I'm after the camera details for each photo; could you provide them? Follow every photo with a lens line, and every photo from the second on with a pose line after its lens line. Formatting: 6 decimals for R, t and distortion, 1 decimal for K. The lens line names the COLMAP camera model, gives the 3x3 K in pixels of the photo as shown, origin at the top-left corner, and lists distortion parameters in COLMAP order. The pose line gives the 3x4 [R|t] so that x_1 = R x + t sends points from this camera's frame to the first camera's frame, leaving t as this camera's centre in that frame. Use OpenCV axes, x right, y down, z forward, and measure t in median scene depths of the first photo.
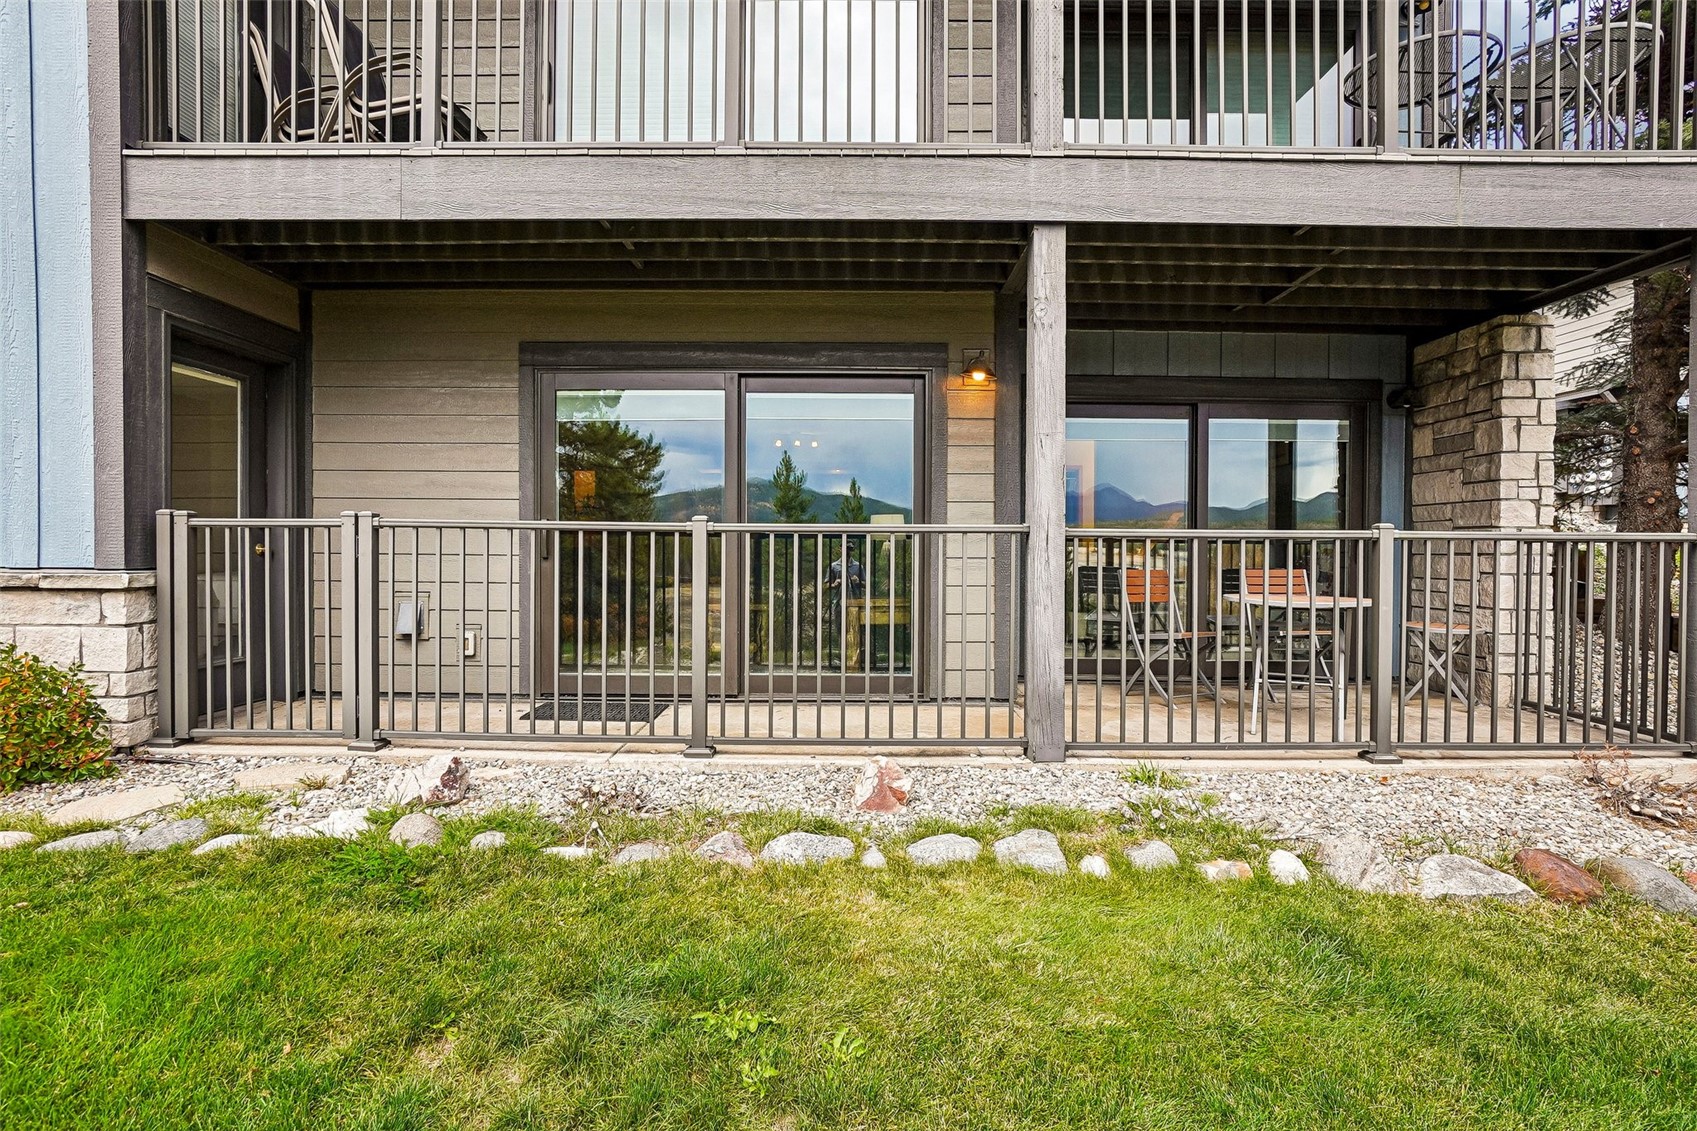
lens RADIAL K [[873.0, 0, 844.1], [0, 873.0, 559.6], [0, 0, 1]] dist [-0.042343, 0.022877]
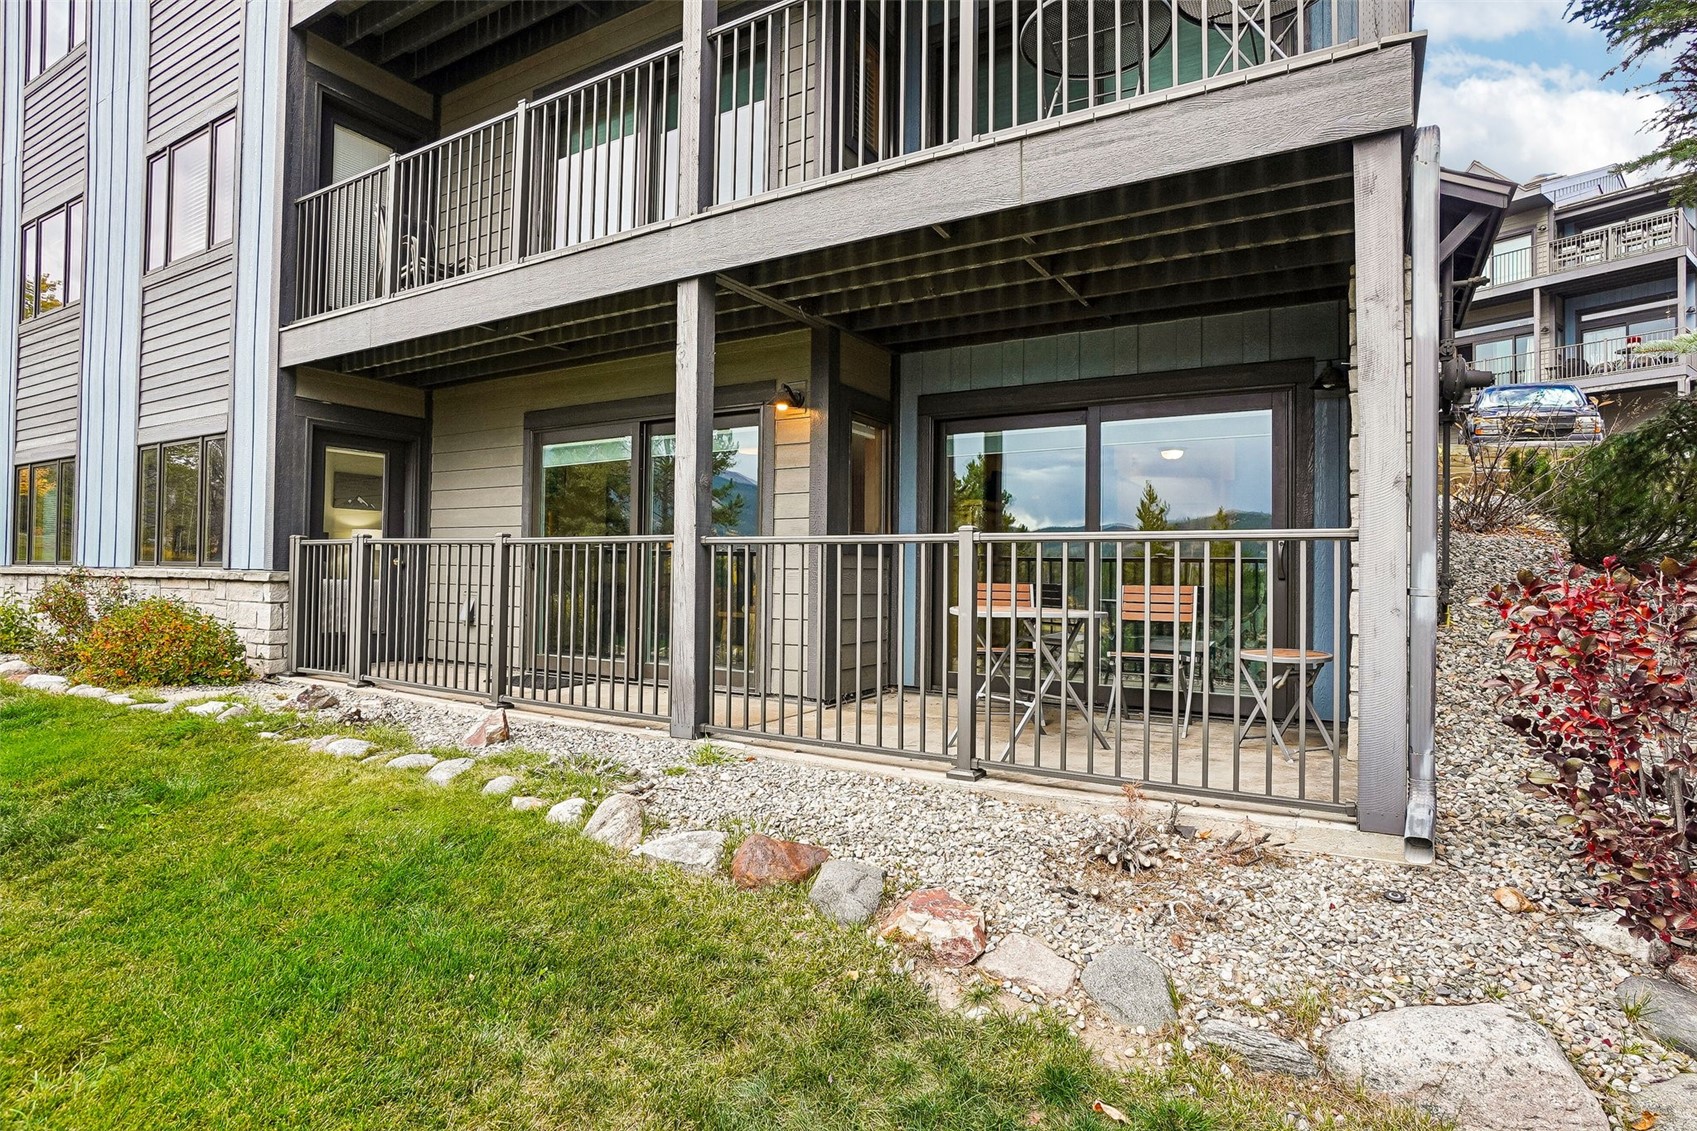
lens RADIAL K [[873.0, 0, 846.7], [0, 873.0, 556.6], [0, 0, 1]] dist [-0.042343, 0.022877]
pose [[0.859698, -0.006498, -0.510761, 0.776030], [-0.016447, 0.999049, -0.040393, 0.026550], [0.510538, 0.043126, 0.858773, 0.083608]]
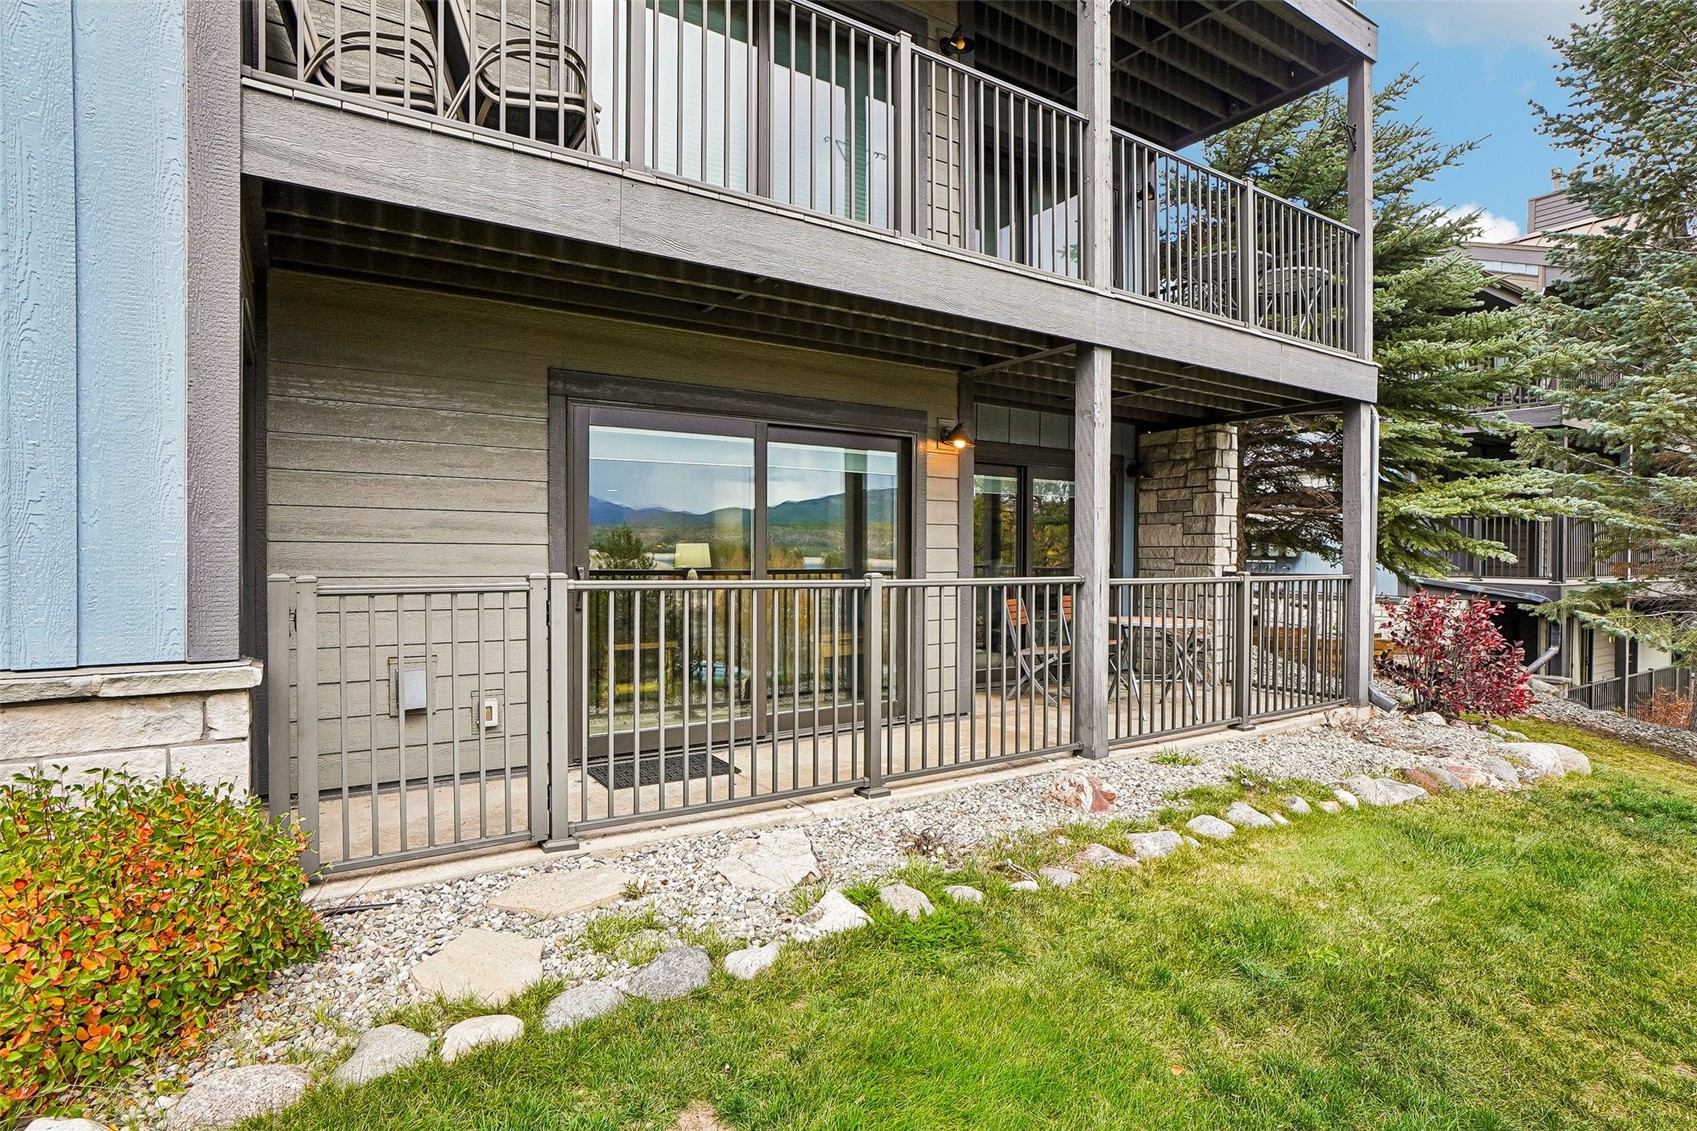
lens RADIAL K [[873.0, 0, 845.2], [0, 873.0, 558.4], [0, 0, 1]] dist [-0.042343, 0.022877]
pose [[0.834109, -0.005365, 0.551574, -0.615291], [0.007610, 0.999969, -0.001781, -0.051731], [-0.551547, 0.005683, 0.834124, 0.092174]]
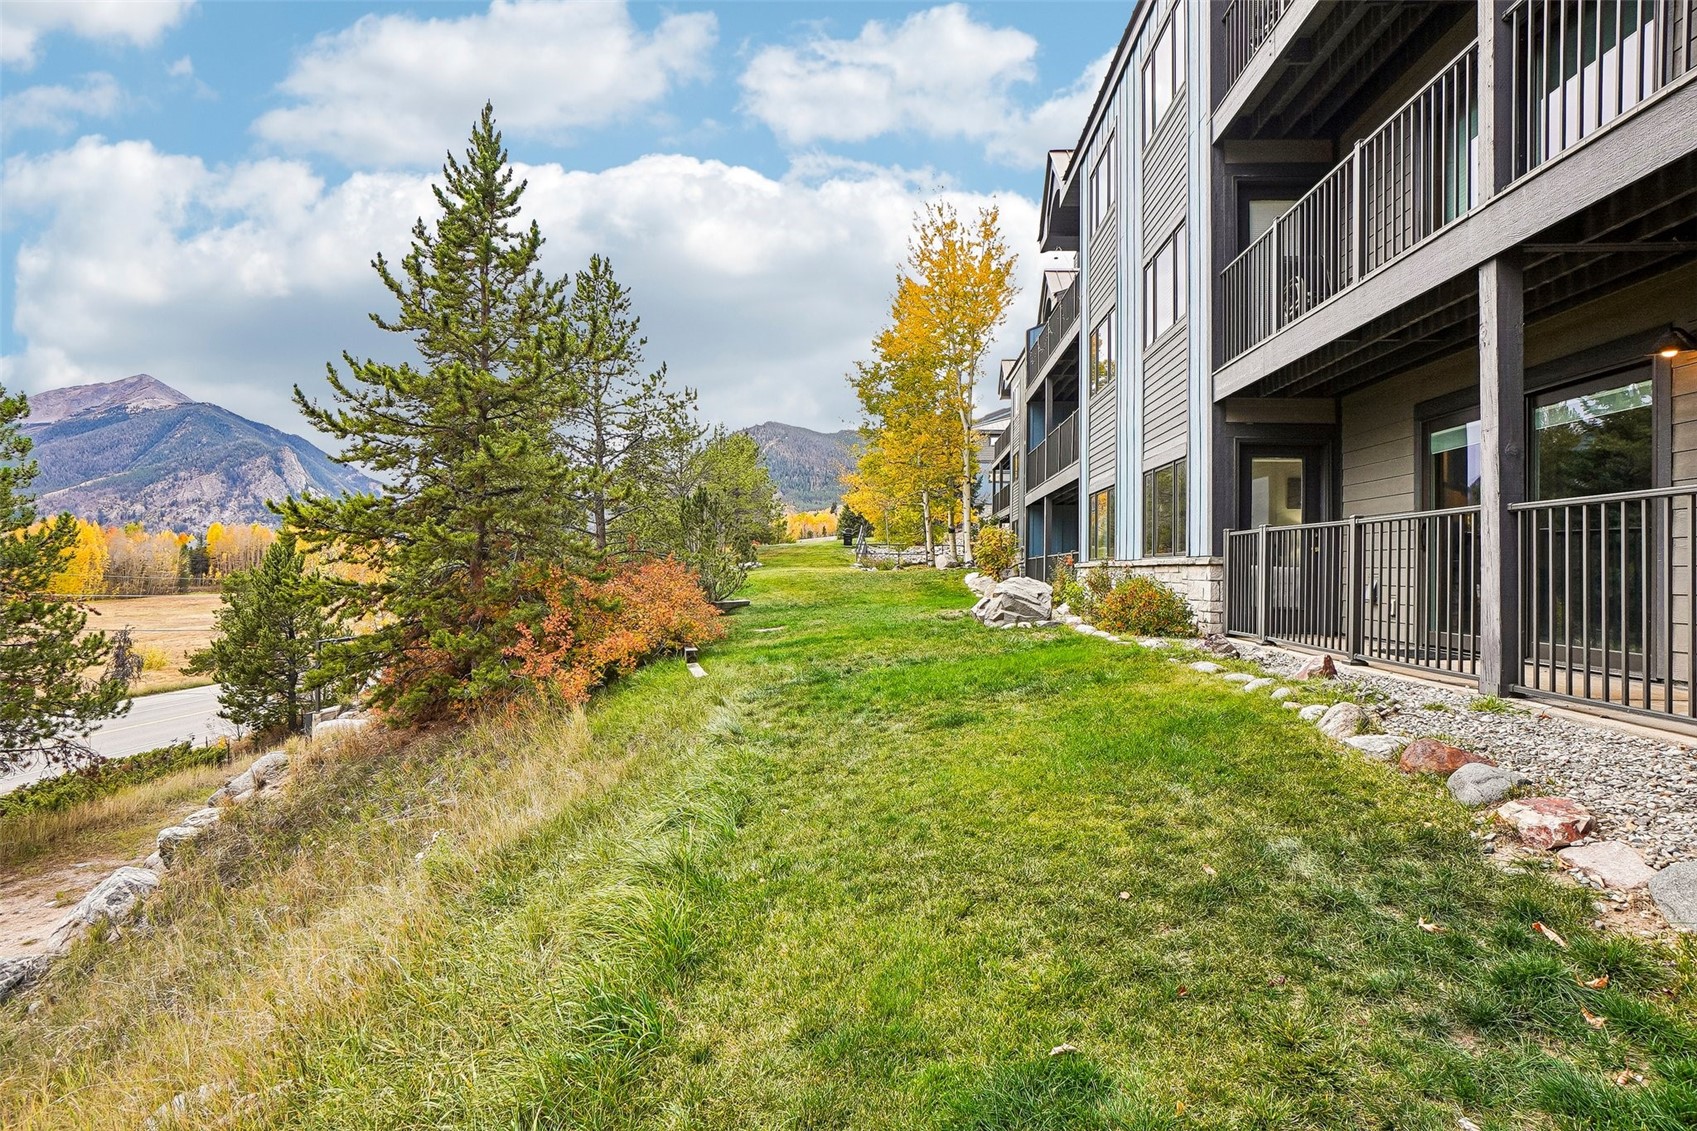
lens RADIAL K [[873.0, 0, 854.3], [0, 873.0, 562.7], [0, 0, 1]] dist [-0.042343, 0.022877]
pose [[-0.042293, -0.016136, -0.998975, 1.135024], [-0.030011, 0.999439, -0.014873, 0.069736], [0.998654, 0.029351, -0.042754, 0.117209]]
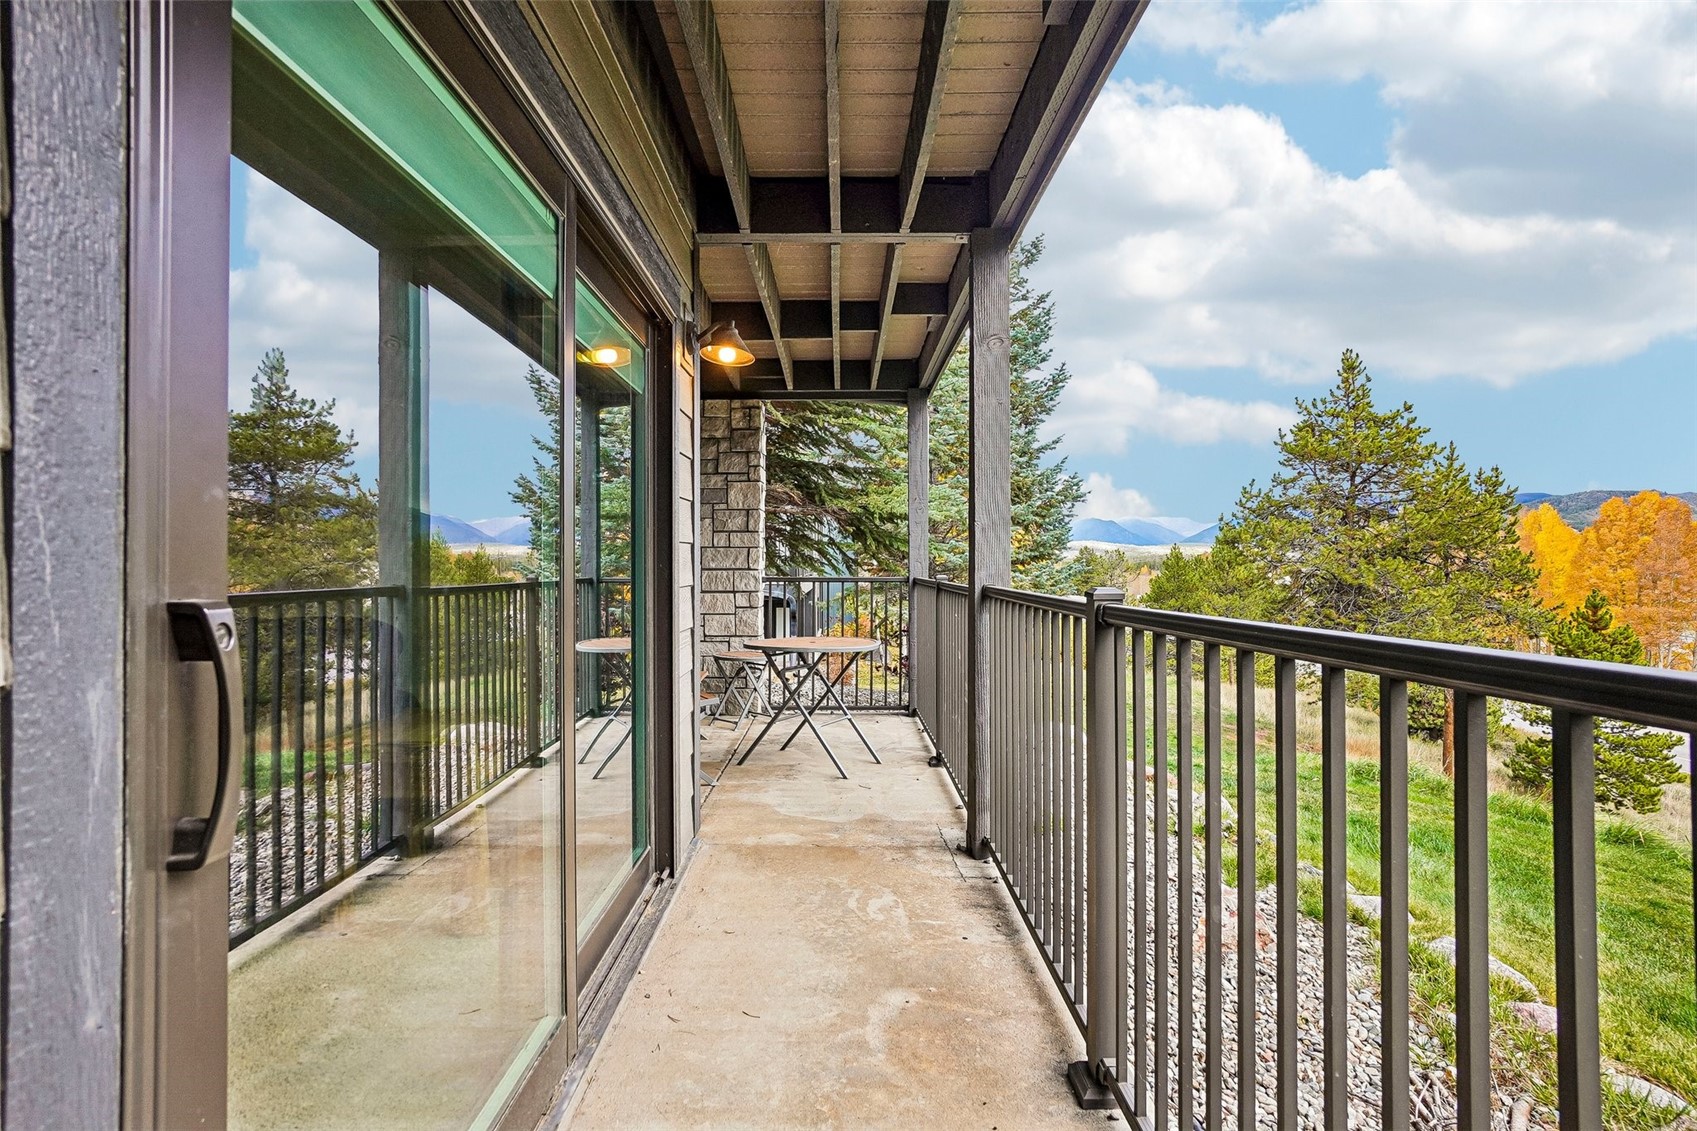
lens RADIAL K [[873.0, 0, 846.0], [0, 873.0, 556.0], [0, 0, 1]] dist [-0.042343, 0.022877]
pose [[-0.021184, 0.000105, 0.999776, -0.501707], [0.018336, 0.999832, 0.000284, -0.055792], [-0.999607, 0.018337, -0.021182, 0.906479]]
